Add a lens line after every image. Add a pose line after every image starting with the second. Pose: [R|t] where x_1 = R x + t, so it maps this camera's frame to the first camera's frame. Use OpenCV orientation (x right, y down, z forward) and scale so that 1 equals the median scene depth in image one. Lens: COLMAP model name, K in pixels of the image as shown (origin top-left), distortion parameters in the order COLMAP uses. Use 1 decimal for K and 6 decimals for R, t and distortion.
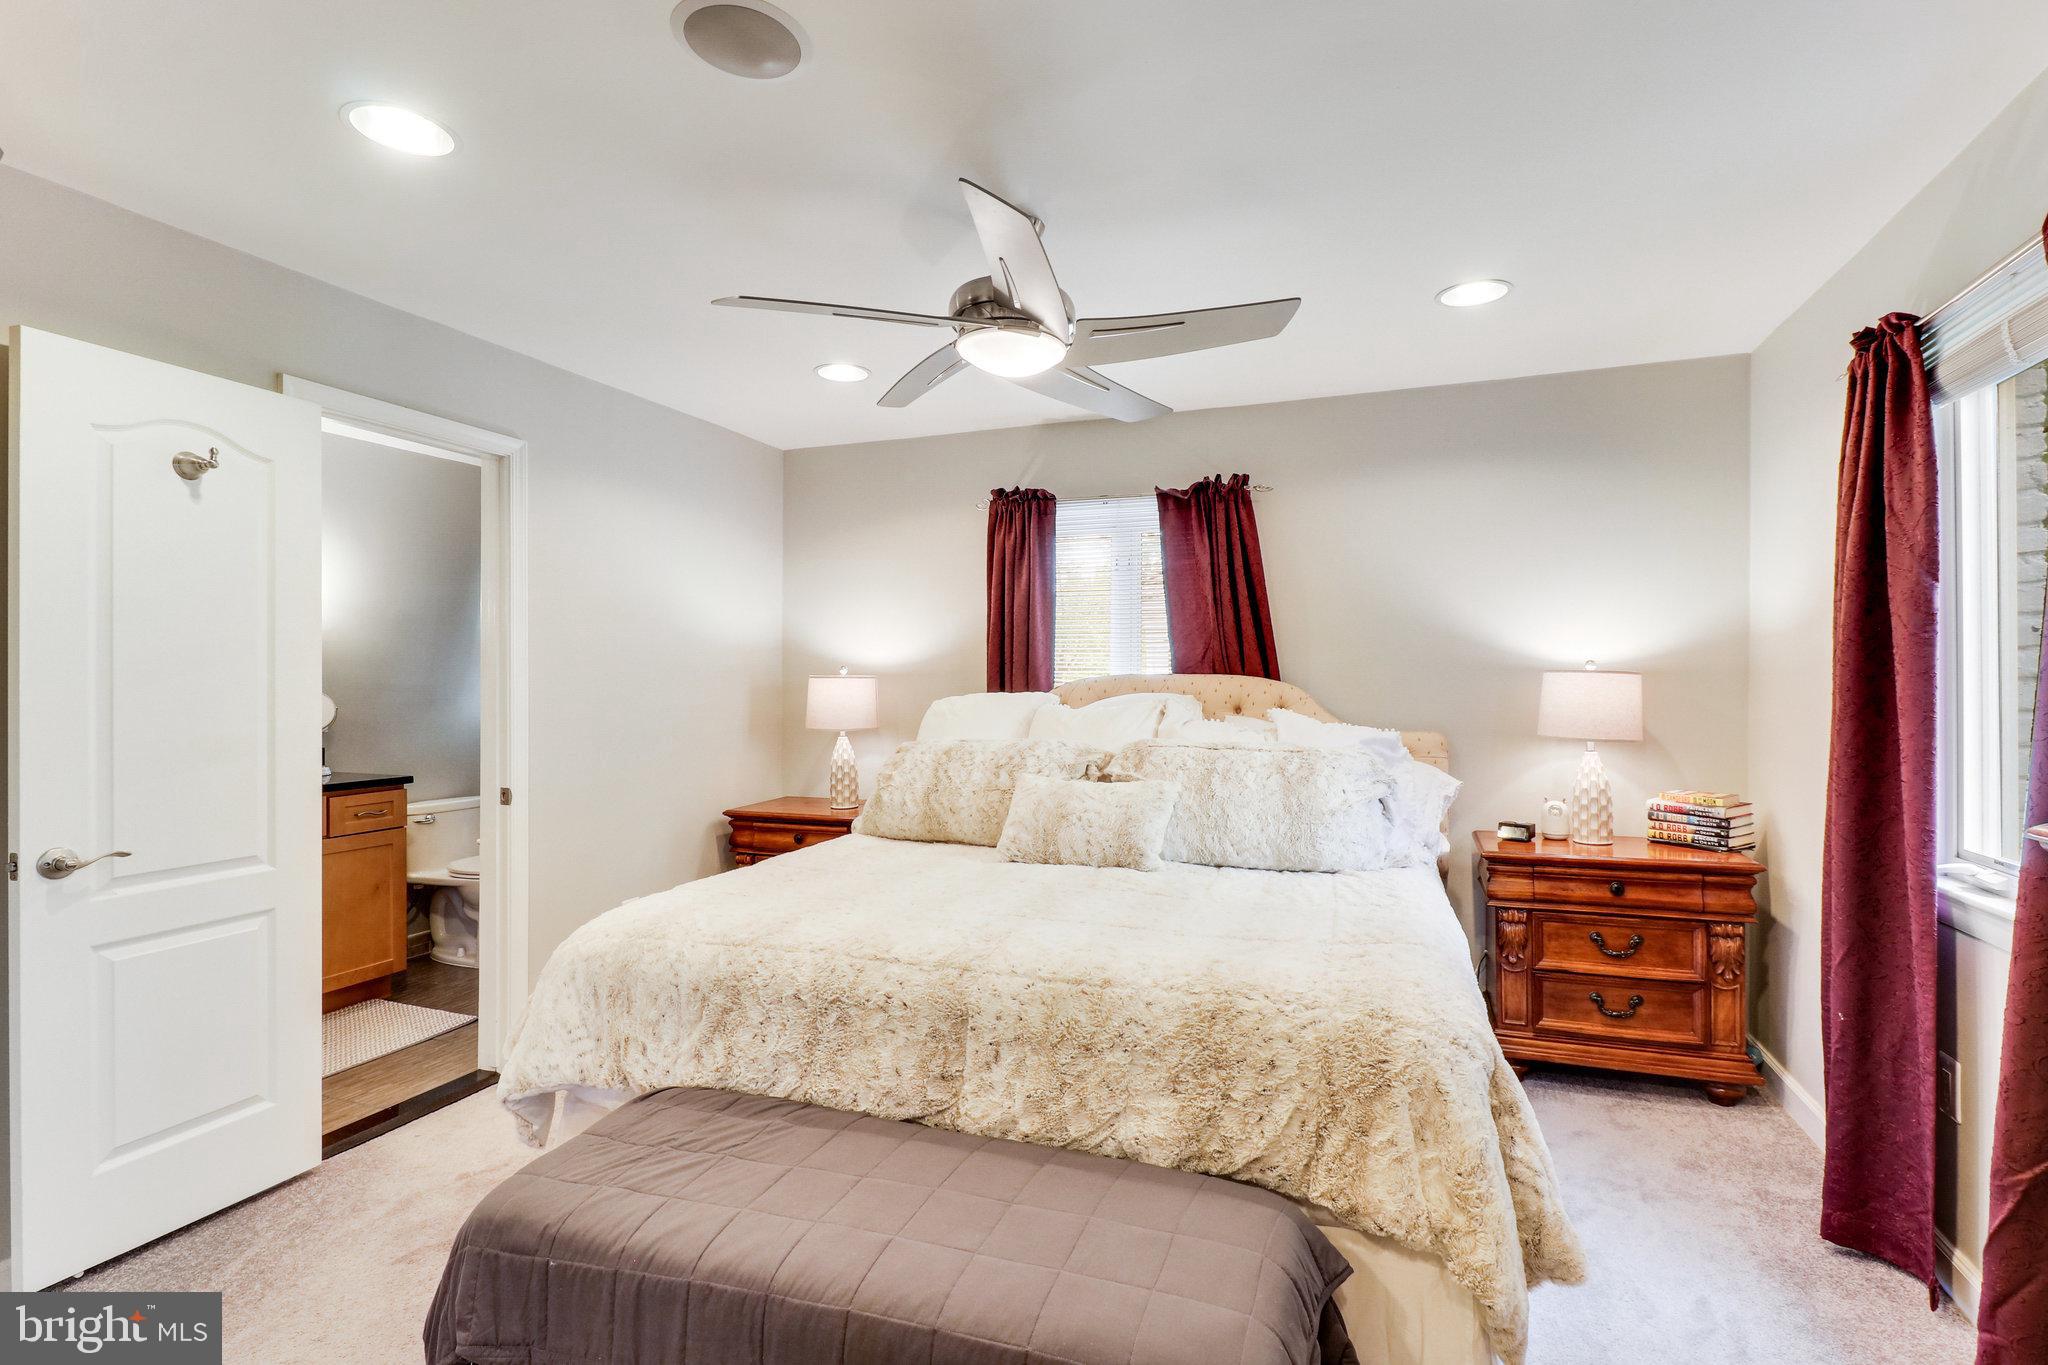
lens RADIAL K [[1039.0, 0, 1021.3], [0, 1039.0, 665.0], [0, 0, 1]] dist [0.014903, -0.015707]
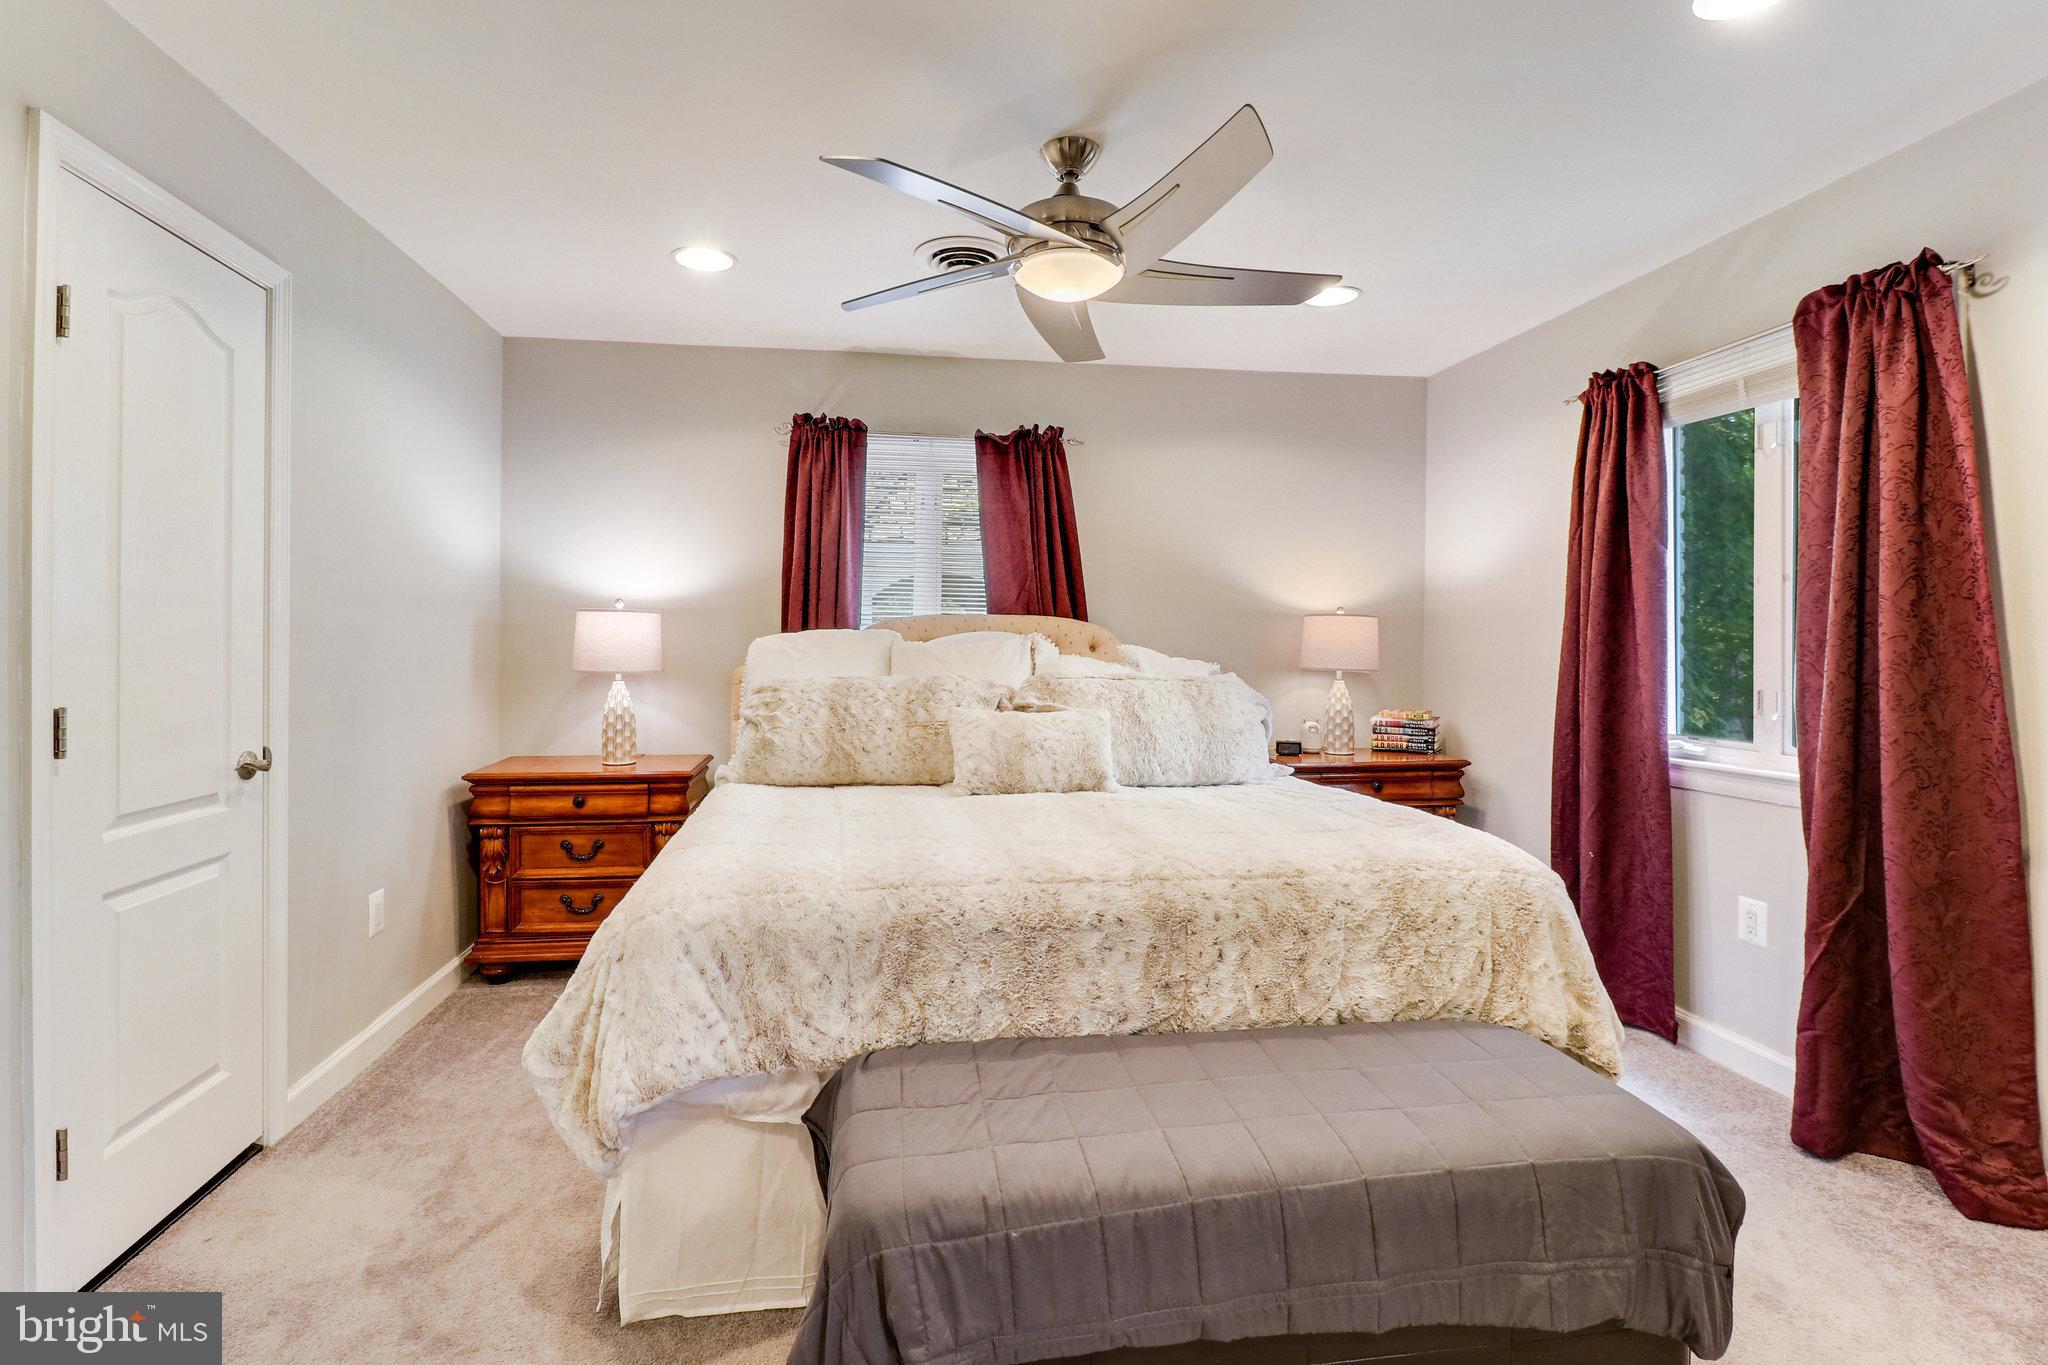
lens RADIAL K [[1044.8, 0, 1023.8], [0, 1044.8, 627.1], [0, 0, 1]] dist [-0.002932, -0.000832]
pose [[0.867829, 0.014452, 0.496652, -0.423911], [-0.013509, 0.999894, -0.005490, 0.033730], [-0.496679, -0.001945, 0.867932, 0.114322]]
